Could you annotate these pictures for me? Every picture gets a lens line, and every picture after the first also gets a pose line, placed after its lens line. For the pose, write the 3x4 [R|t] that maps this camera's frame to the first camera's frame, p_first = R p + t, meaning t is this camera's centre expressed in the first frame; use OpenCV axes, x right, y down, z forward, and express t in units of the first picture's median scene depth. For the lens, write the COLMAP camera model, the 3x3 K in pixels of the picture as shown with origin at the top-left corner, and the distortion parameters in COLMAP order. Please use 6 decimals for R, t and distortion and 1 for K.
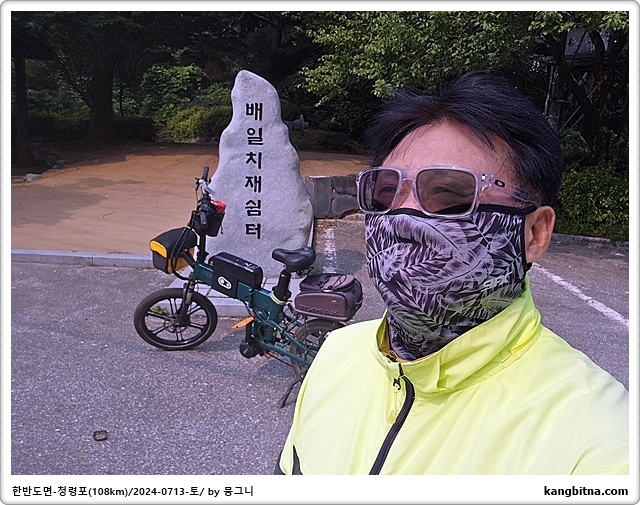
lens RADIAL K [[488.7, 0, 320.0], [0, 488.7, 252.5], [0, 0, 1]] dist [0.003493, -0.000528]
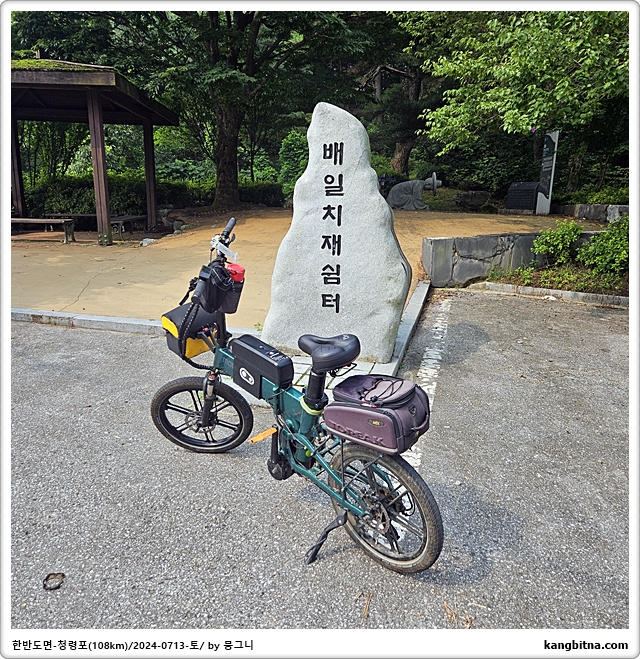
lens RADIAL K [[504.1, 0, 320.0], [0, 504.1, 329.5], [0, 0, 1]] dist [0.025168, -0.004228]
pose [[0.965626, 0.034651, -0.257614, 0.066896], [-0.029937, 0.999305, 0.022199, -0.018469], [0.258204, -0.013723, 0.965993, 0.189410]]
